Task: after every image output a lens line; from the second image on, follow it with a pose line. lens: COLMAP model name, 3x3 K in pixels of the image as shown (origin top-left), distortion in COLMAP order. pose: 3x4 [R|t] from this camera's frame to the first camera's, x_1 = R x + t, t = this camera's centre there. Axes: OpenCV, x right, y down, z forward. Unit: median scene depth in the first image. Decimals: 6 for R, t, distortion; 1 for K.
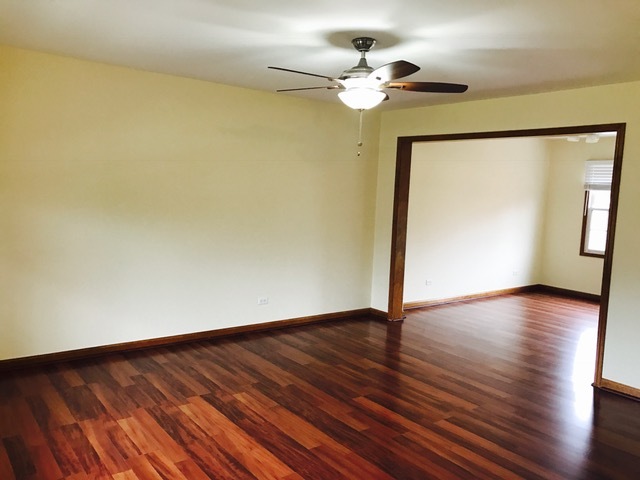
lens RADIAL K [[527.4, 0, 320.0], [0, 527.4, 240.0], [0, 0, 1]] dist [0.063239, -0.099550]
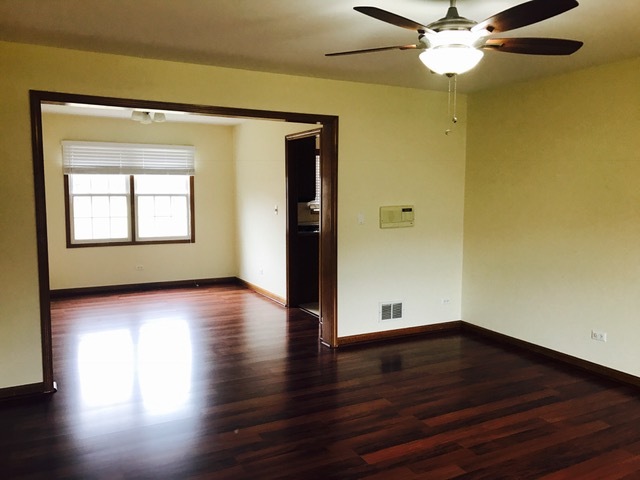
lens RADIAL K [[527.4, 0, 320.0], [0, 527.4, 240.0], [0, 0, 1]] dist [0.063239, -0.099550]
pose [[0.165220, -0.135871, 0.976853, -0.661634], [0.099137, 0.987736, 0.120617, -0.109425], [-0.981261, 0.076914, 0.176664, 0.957061]]
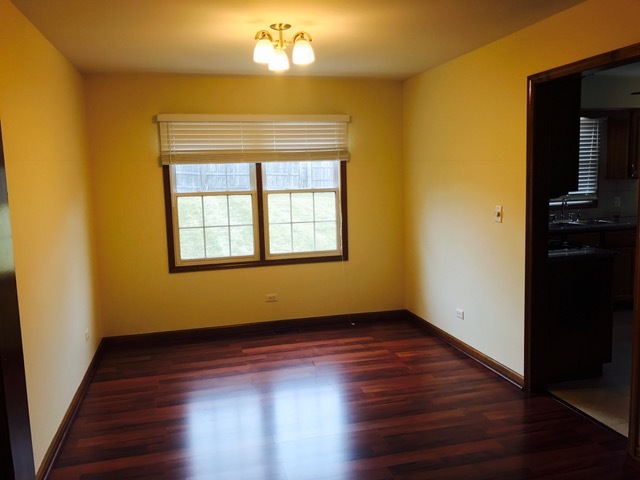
lens RADIAL K [[527.4, 0, 320.0], [0, 527.4, 240.0], [0, 0, 1]] dist [0.063239, -0.099550]
pose [[0.378377, -0.162273, 0.911317, 0.026232], [0.132655, 0.983858, 0.120112, -0.127834], [-0.916097, 0.075443, 0.393795, 1.337188]]
